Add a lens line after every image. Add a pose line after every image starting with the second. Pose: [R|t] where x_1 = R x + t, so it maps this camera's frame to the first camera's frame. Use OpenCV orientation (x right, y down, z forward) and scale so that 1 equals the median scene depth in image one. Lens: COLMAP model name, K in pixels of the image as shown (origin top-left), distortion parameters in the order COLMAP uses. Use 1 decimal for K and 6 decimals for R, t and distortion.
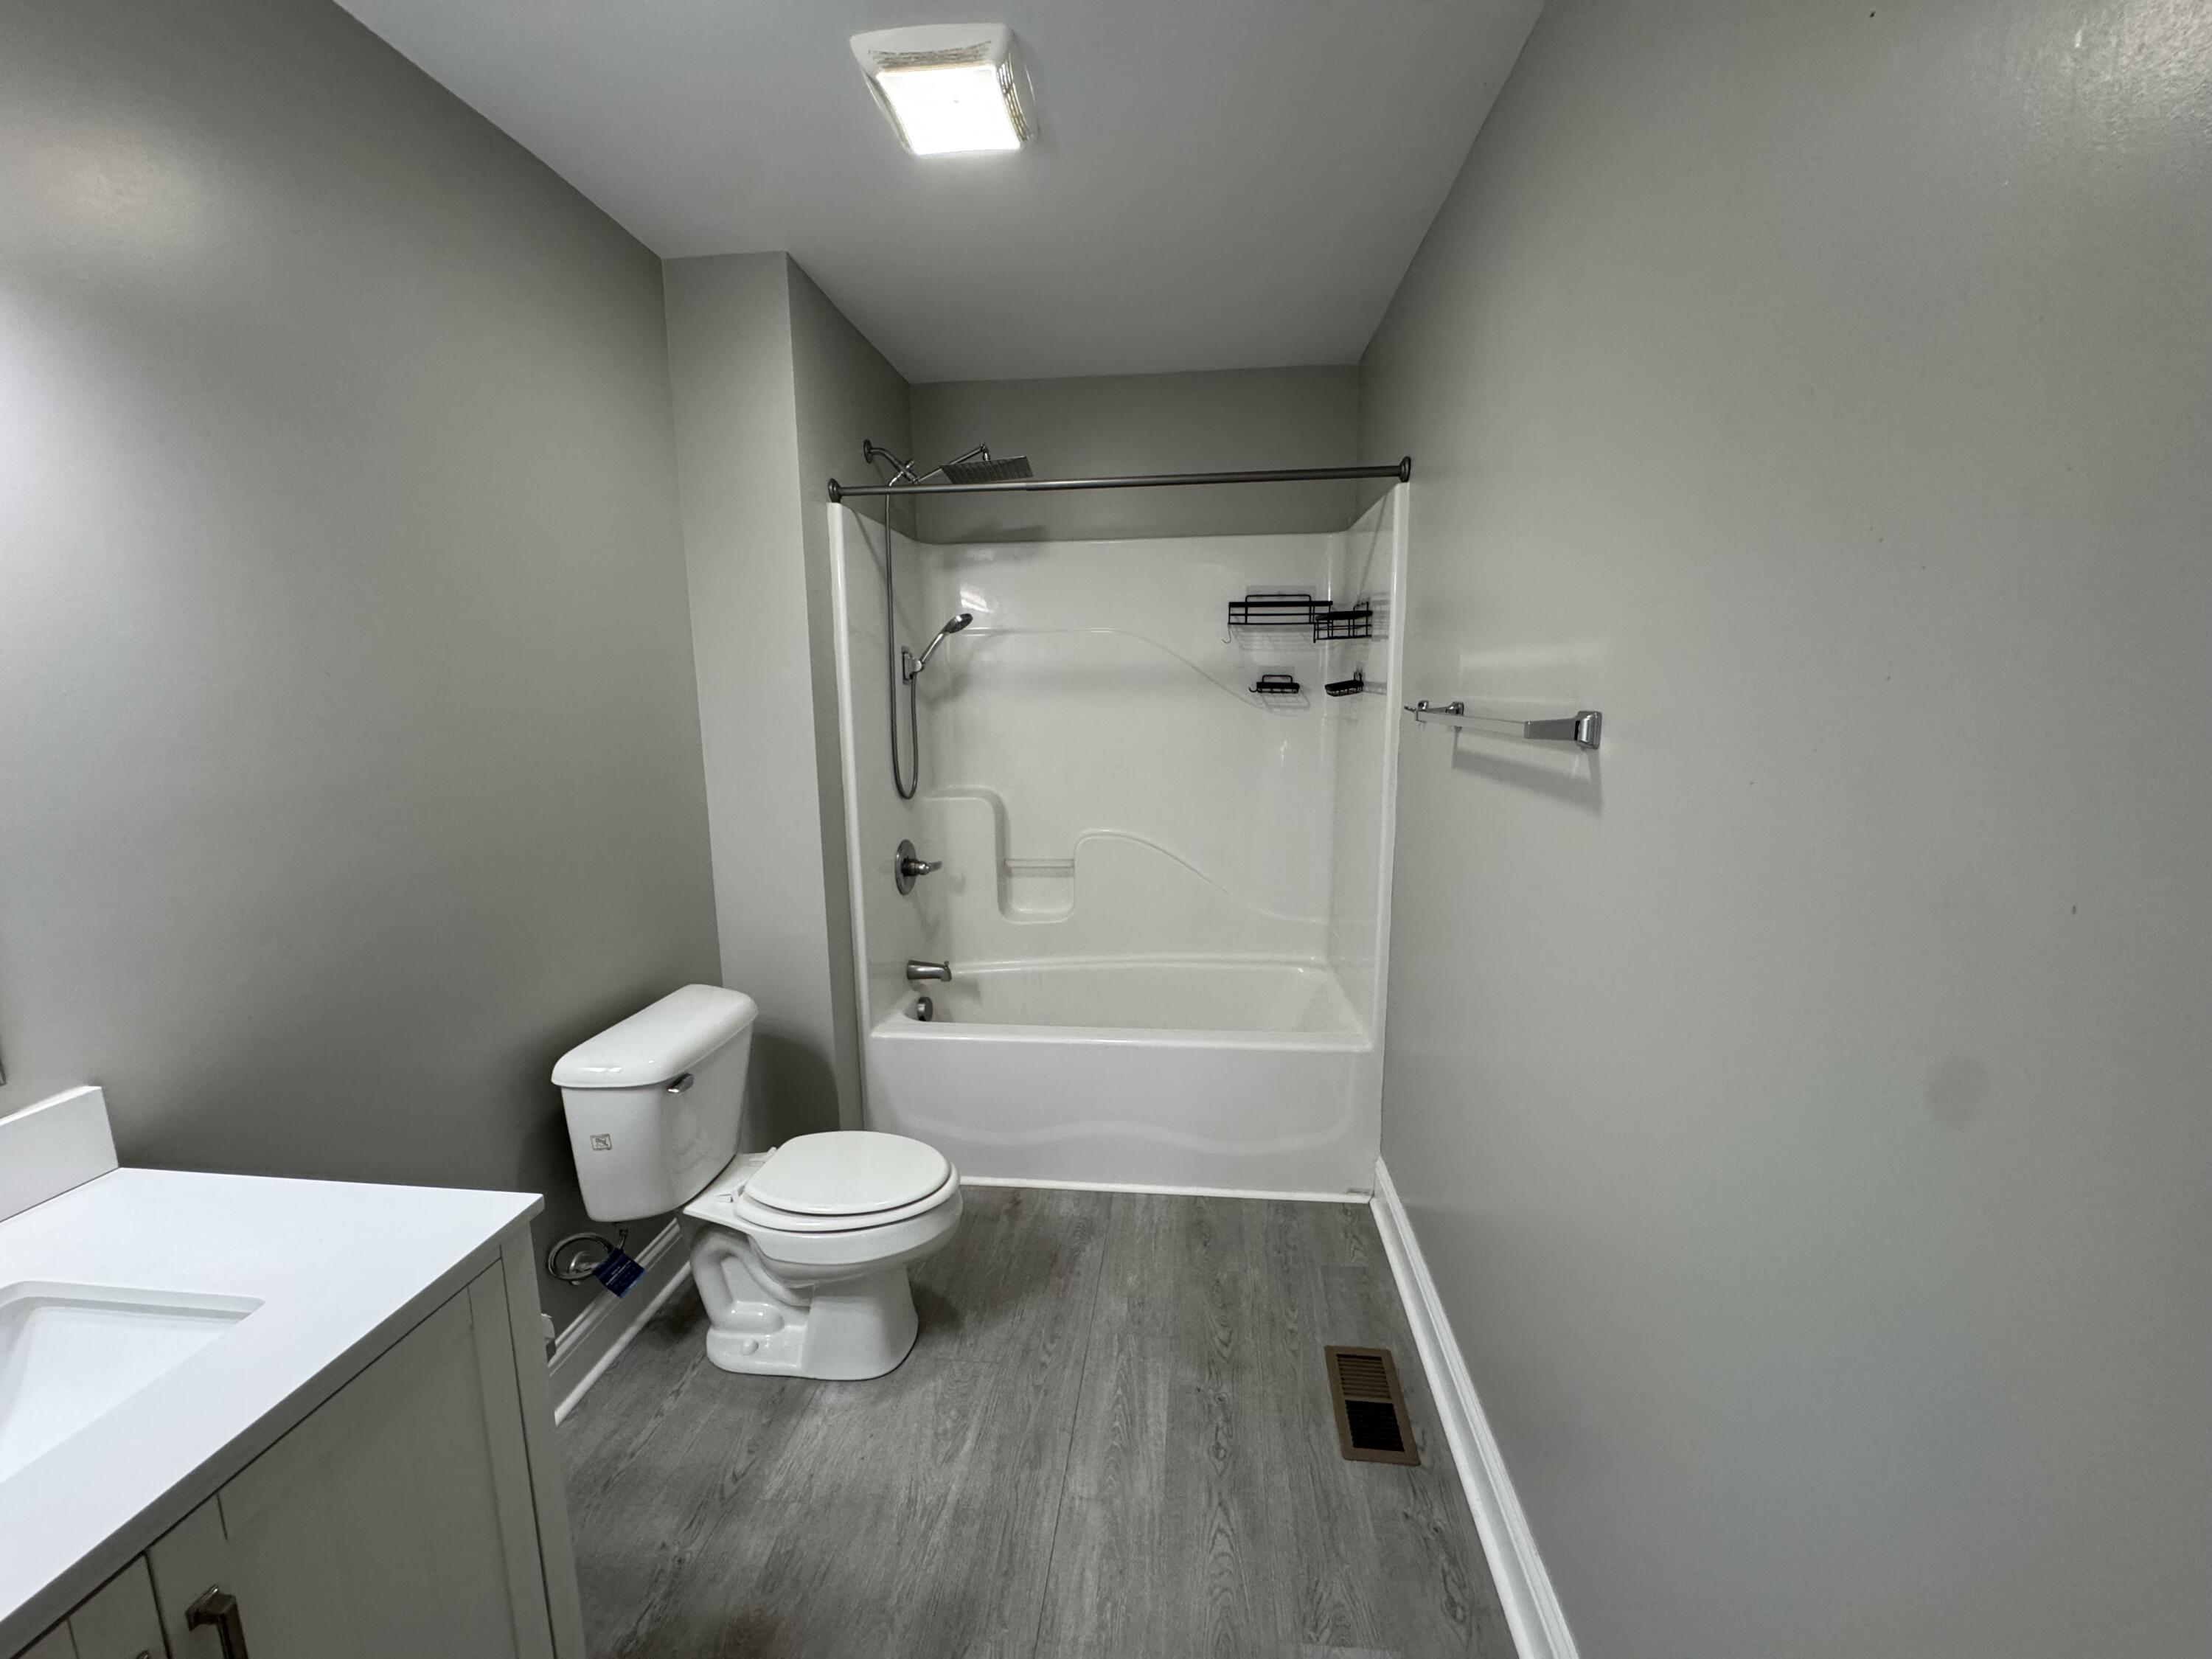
lens RADIAL K [[885.7, 0, 1110.4], [0, 885.7, 813.9], [0, 0, 1]] dist [-0.006241, 0.001534]
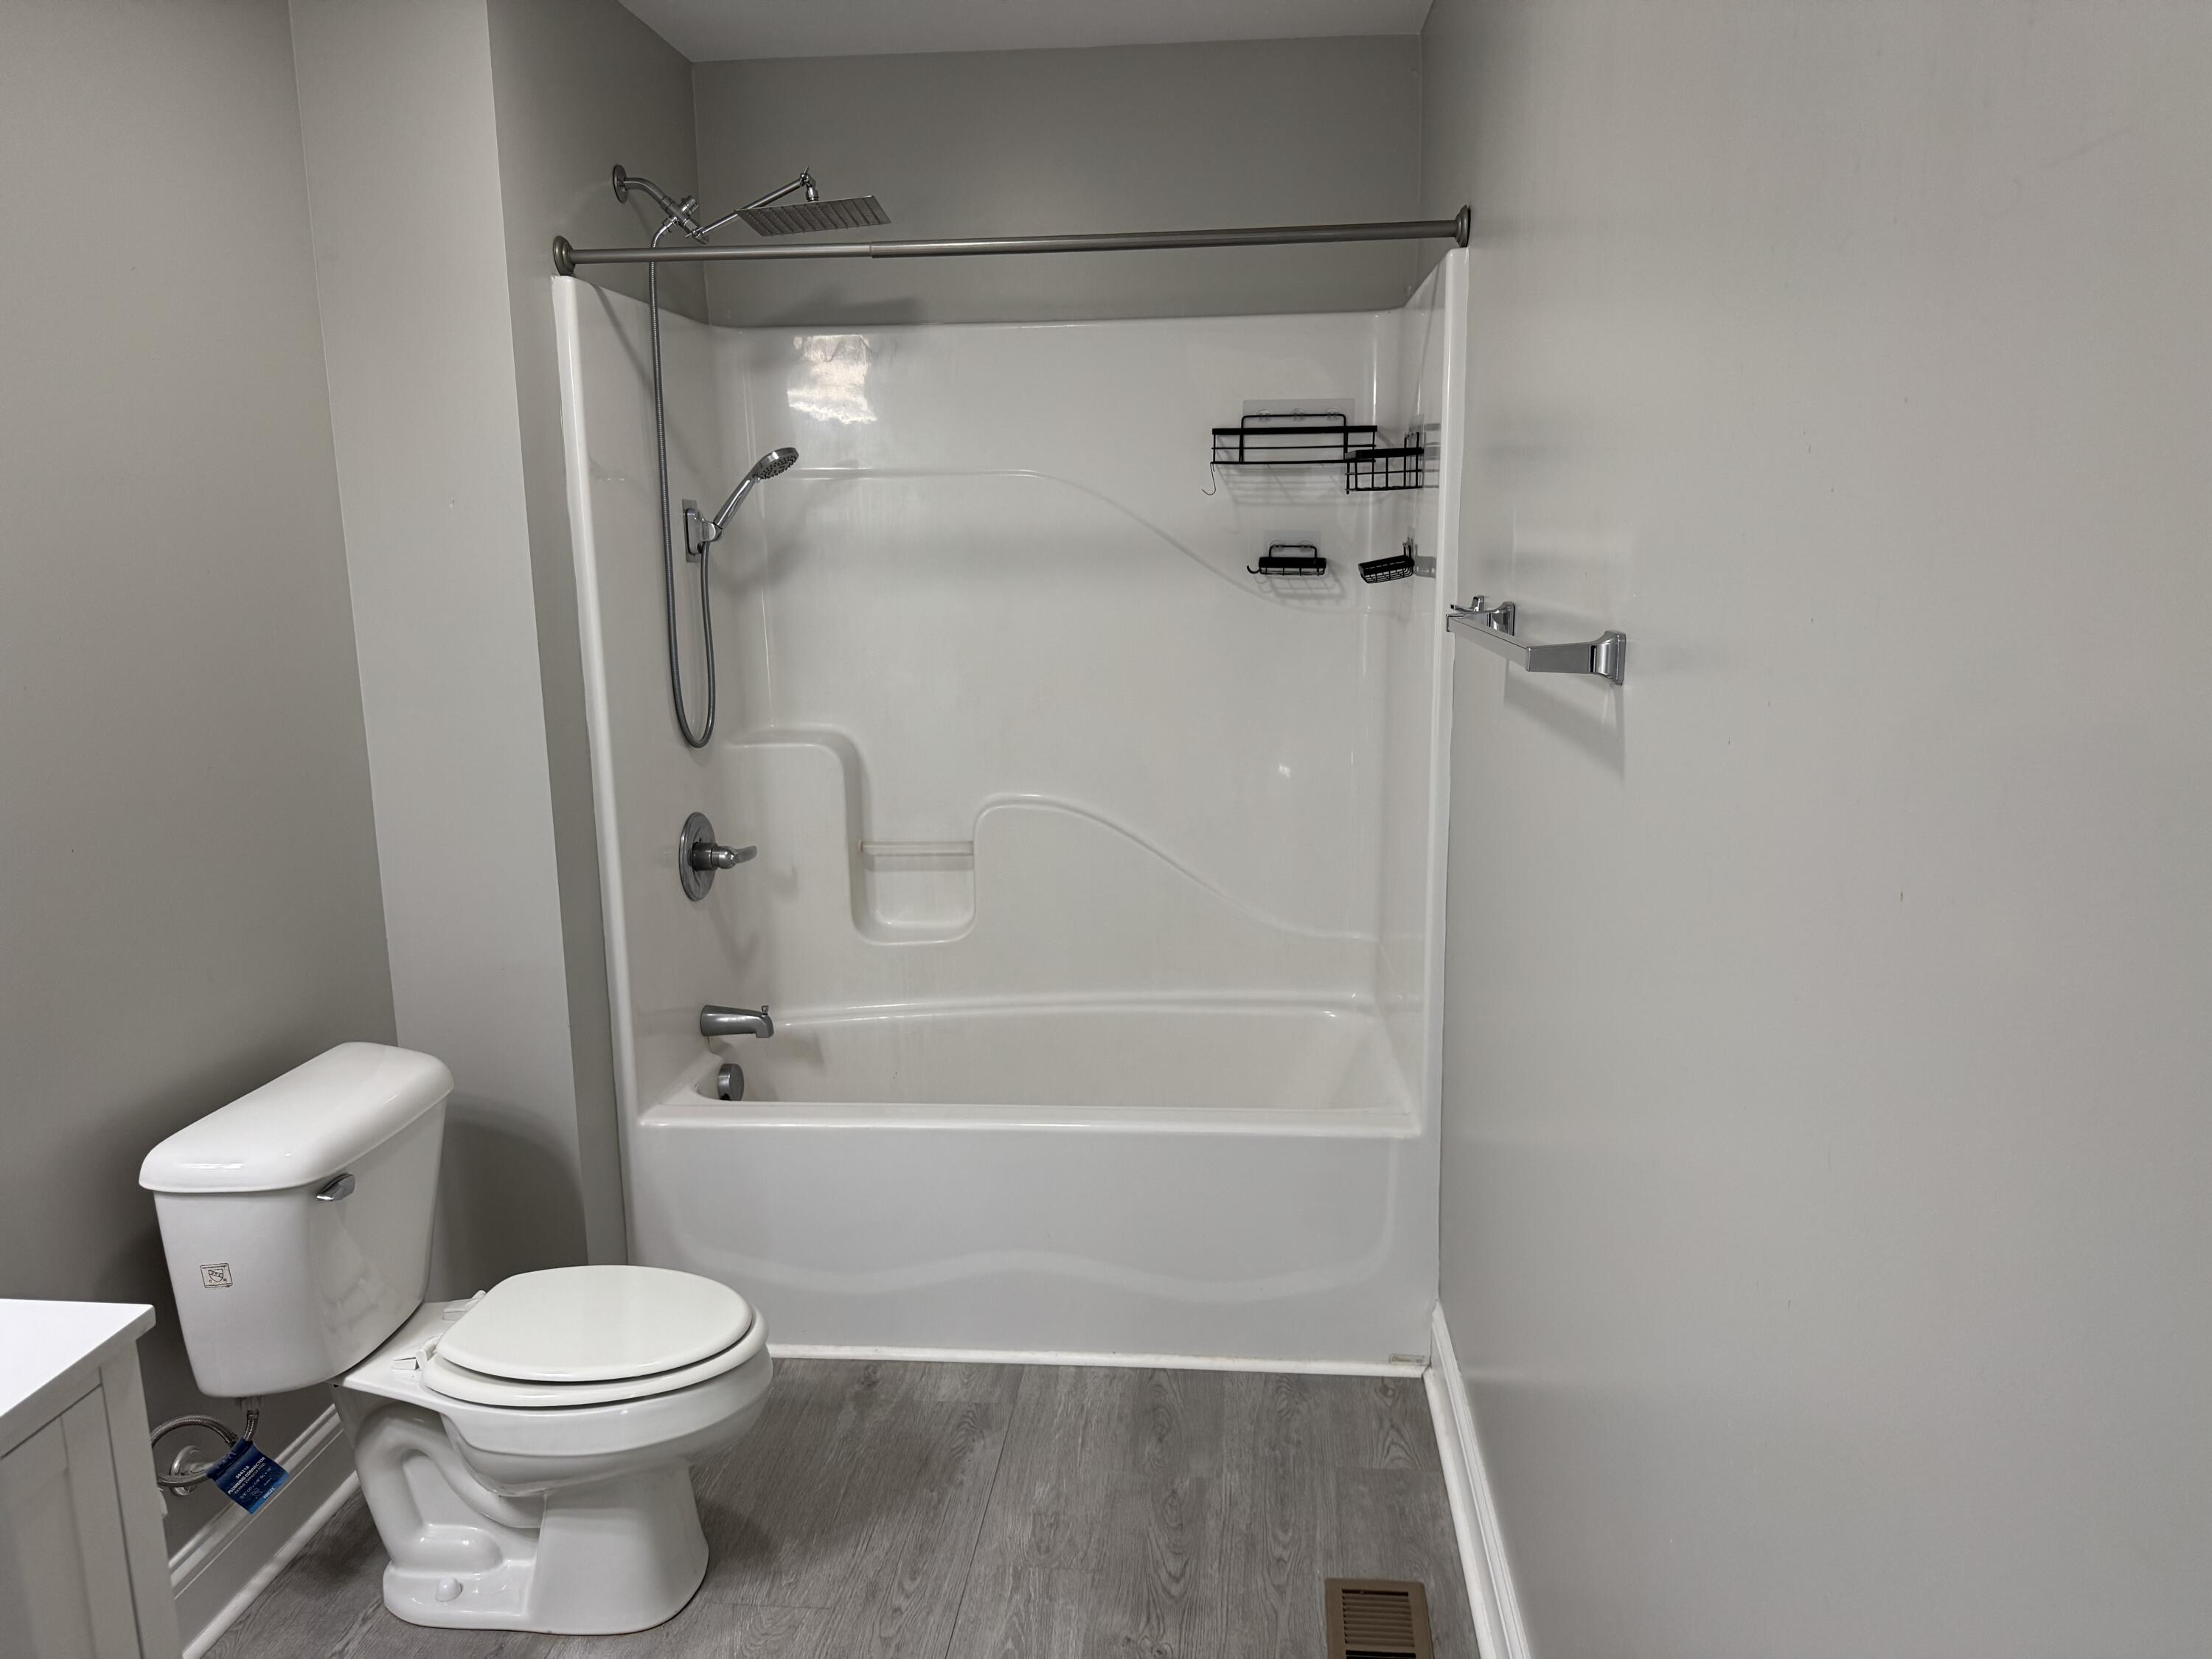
lens RADIAL K [[1547.9, 0, 1105.9], [0, 1547.9, 806.3], [0, 0, 1]] dist [0.077336, -0.112401]
pose [[0.999913, -0.005757, 0.011829, 0.054282], [0.005405, 0.999548, 0.029558, -0.007048], [-0.011994, -0.029491, 0.999493, -0.118658]]
